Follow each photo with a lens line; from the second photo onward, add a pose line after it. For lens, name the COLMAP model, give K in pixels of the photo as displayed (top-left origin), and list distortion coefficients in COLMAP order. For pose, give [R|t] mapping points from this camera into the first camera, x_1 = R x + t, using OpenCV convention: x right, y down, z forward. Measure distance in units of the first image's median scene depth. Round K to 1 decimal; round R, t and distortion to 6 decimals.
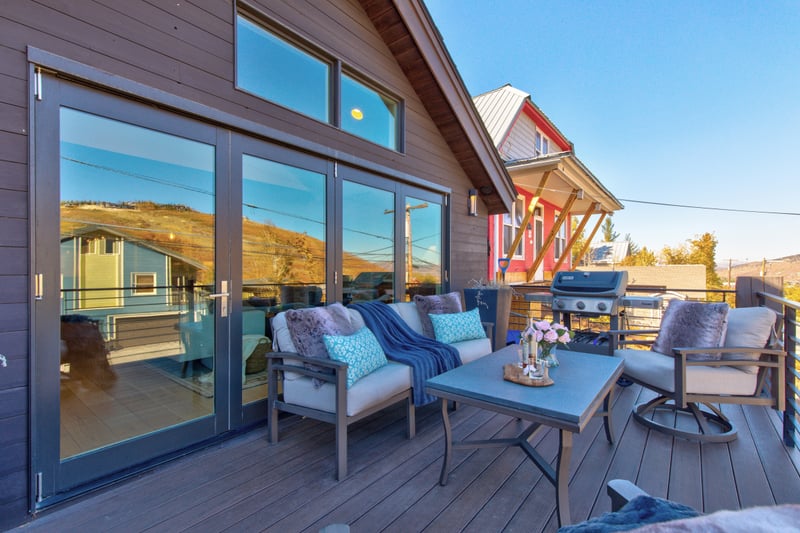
lens RADIAL K [[359.3, 0, 400.5], [0, 359.3, 269.0], [0, 0, 1]] dist [0.001905, -0.000260]
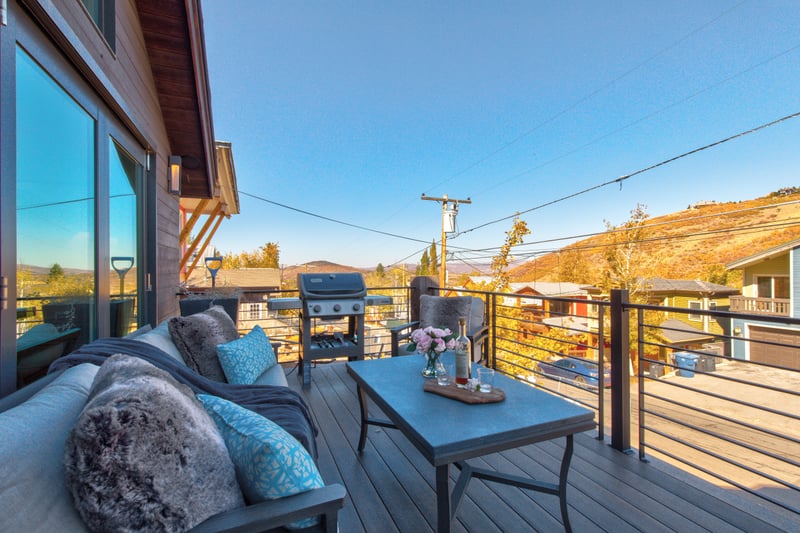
lens RADIAL K [[359.3, 0, 400.5], [0, 359.3, 269.0], [0, 0, 1]] dist [0.001905, -0.000260]
pose [[0.471690, 0.006401, 0.881741, -0.200507], [0.000453, 0.999972, -0.007502, 0.001562], [-0.881764, 0.003938, 0.471674, 0.291883]]
